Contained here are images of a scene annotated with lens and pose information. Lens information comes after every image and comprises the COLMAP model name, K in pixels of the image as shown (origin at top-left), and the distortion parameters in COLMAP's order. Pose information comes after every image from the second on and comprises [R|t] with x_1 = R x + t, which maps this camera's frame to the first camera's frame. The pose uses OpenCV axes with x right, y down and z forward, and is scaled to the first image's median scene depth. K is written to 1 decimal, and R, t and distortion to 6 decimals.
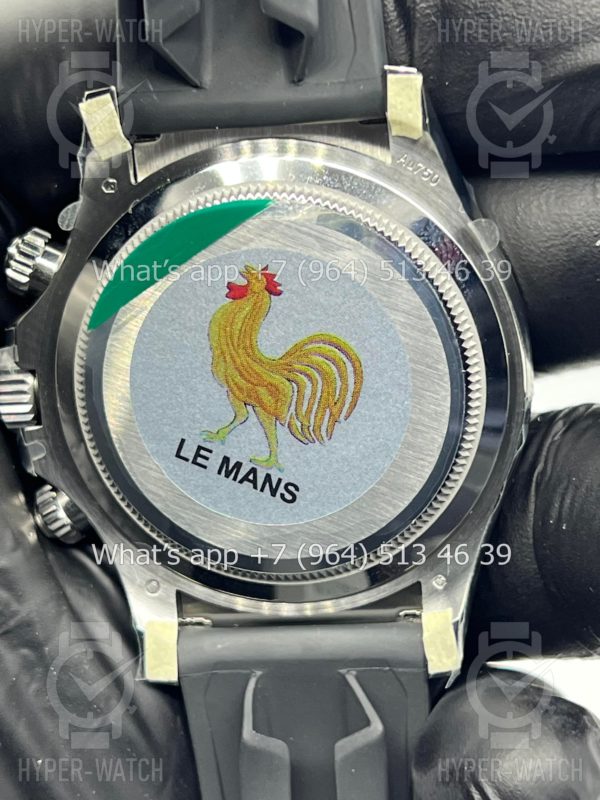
lens RADIAL K [[1960.2, 0, 296.6], [0, 1960.2, 397.1], [0, 0, 1]] dist [0.202192, -0.229413]
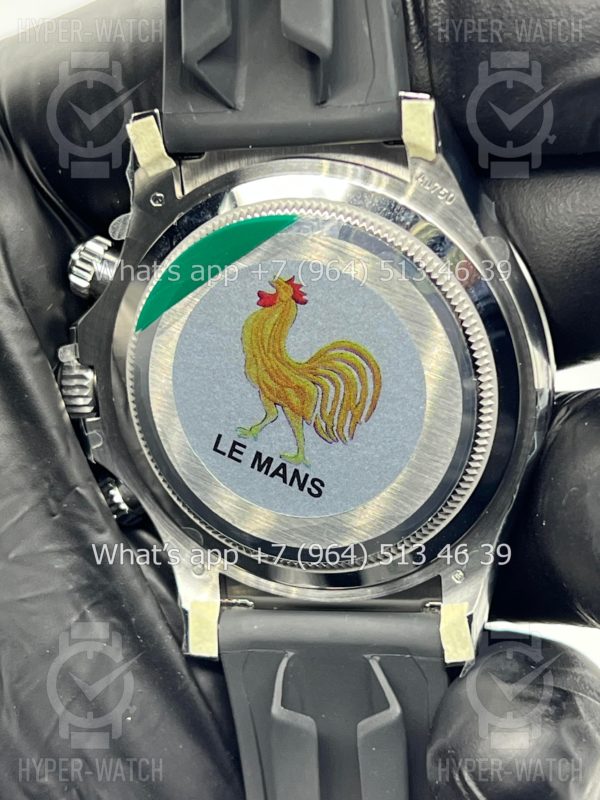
lens RADIAL K [[1960.2, 0, 296.6], [0, 1960.2, 397.1], [0, 0, 1]] dist [0.202192, -0.229413]
pose [[0.985777, 0.030037, -0.165354, 0.163333], [-0.027516, 0.999468, 0.017517, -0.019392], [0.165792, -0.012718, 0.986079, -0.059300]]
